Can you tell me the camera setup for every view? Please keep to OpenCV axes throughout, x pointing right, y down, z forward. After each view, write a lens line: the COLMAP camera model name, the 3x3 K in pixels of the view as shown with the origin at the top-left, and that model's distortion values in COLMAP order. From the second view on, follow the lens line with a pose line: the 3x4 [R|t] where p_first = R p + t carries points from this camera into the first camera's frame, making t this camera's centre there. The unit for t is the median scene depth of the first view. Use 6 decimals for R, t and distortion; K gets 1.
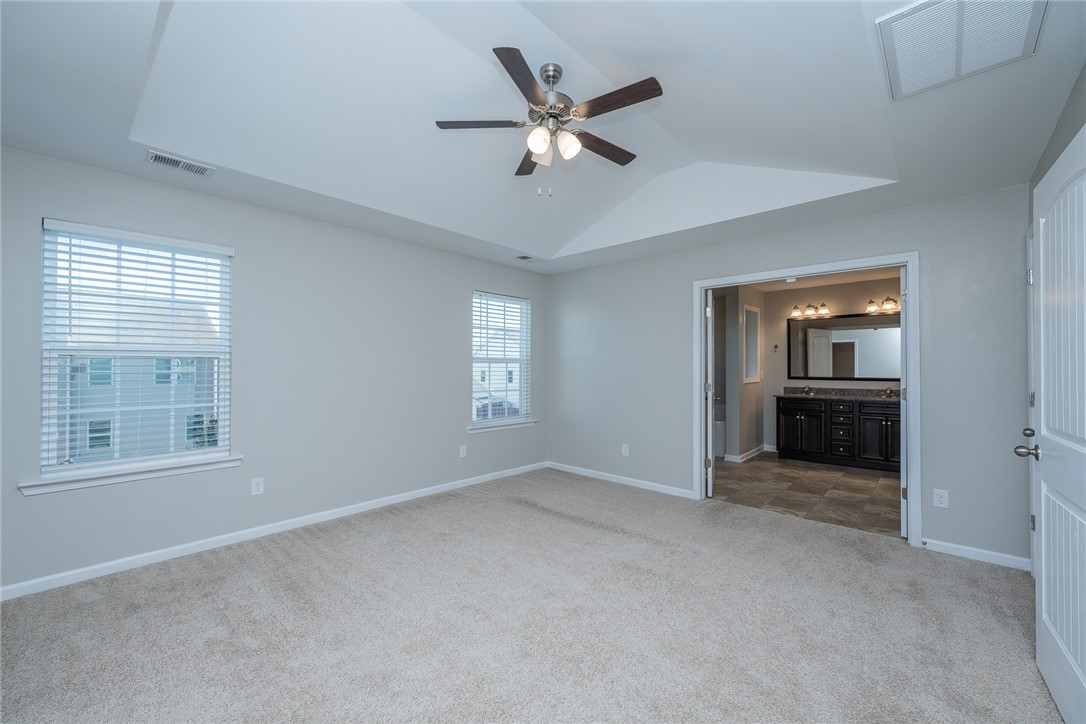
lens RADIAL K [[448.0, 0, 539.3], [0, 448.0, 363.4], [0, 0, 1]] dist [0.023316, -0.000635]
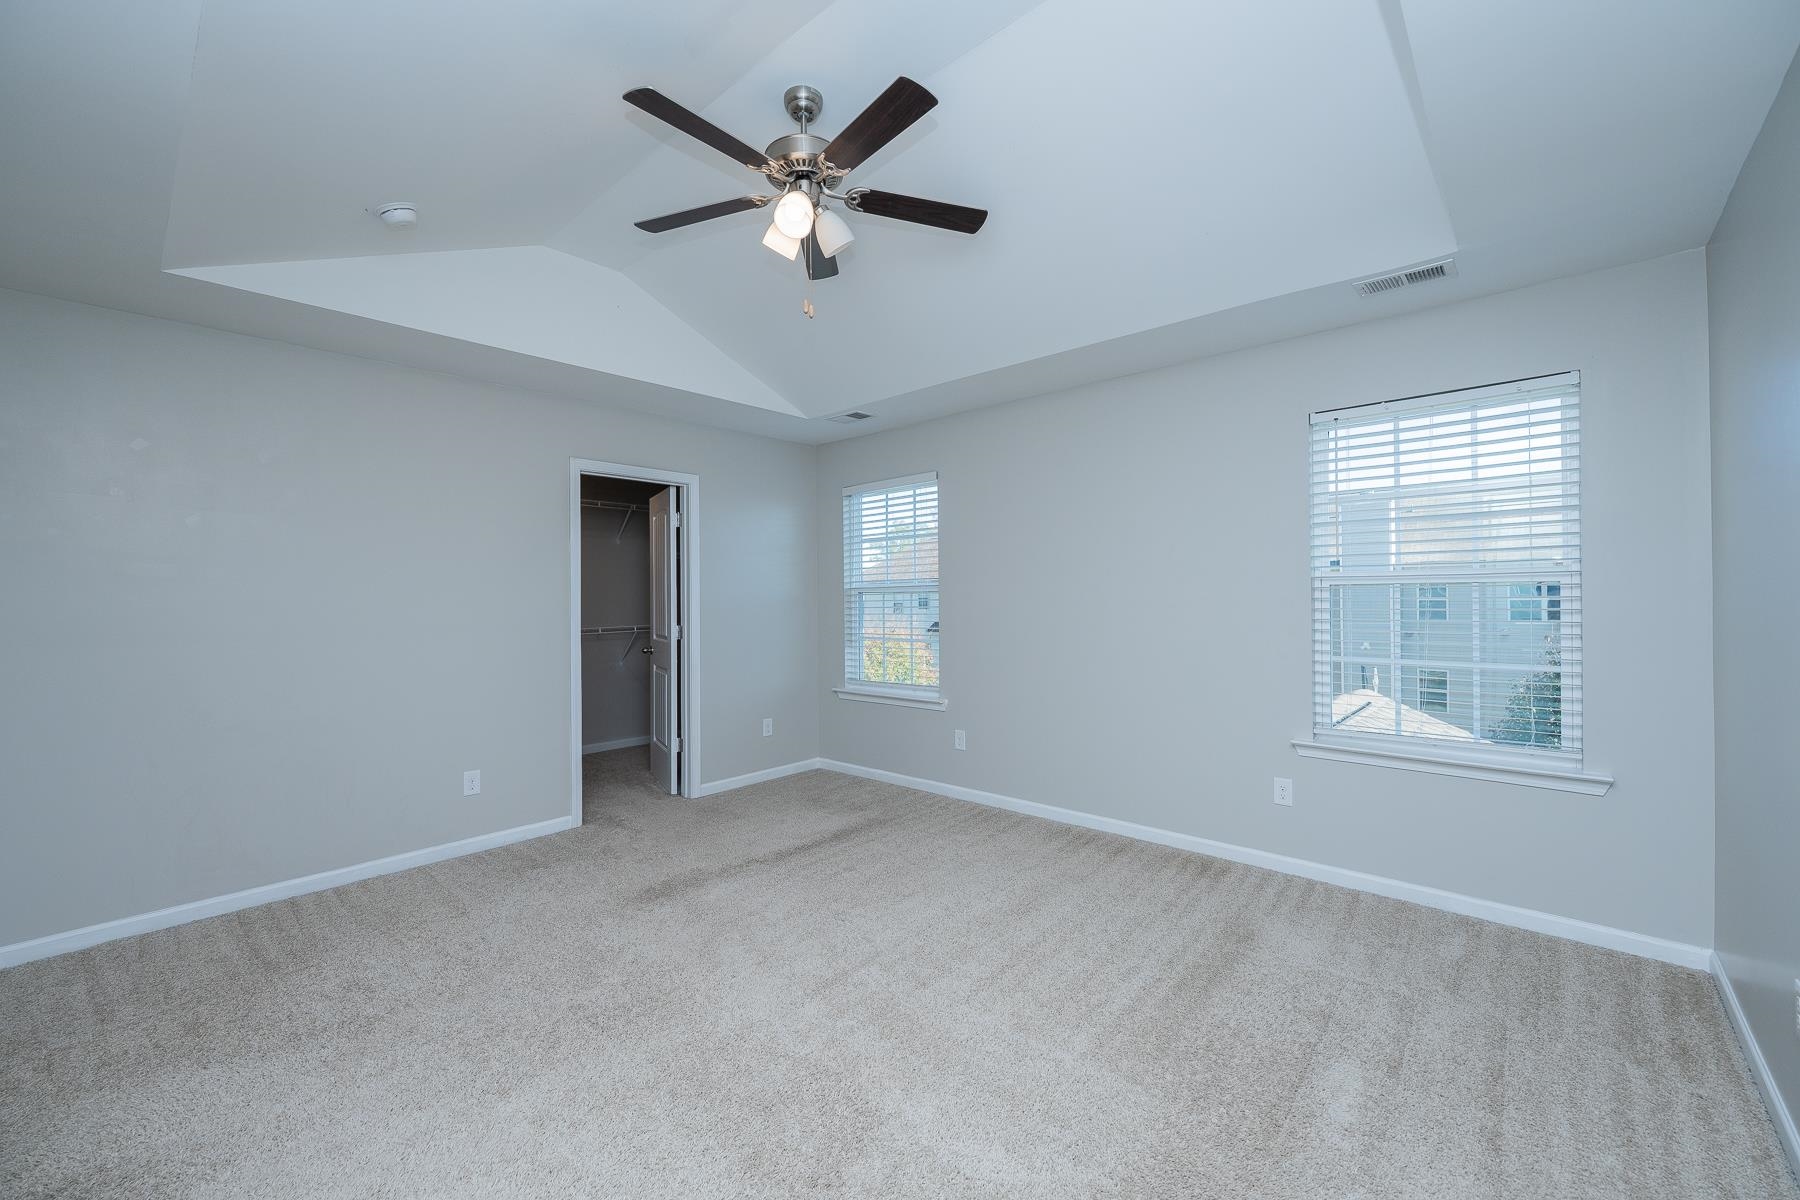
lens RADIAL K [[742.6, 0, 876.2], [0, 742.6, 600.1], [0, 0, 1]] dist [0.023316, -0.000635]
pose [[0.008879, -0.000897, -0.999960, 0.235615], [0.009013, 0.999959, -0.000817, 0.002264], [0.999920, -0.009006, 0.008886, 0.252039]]
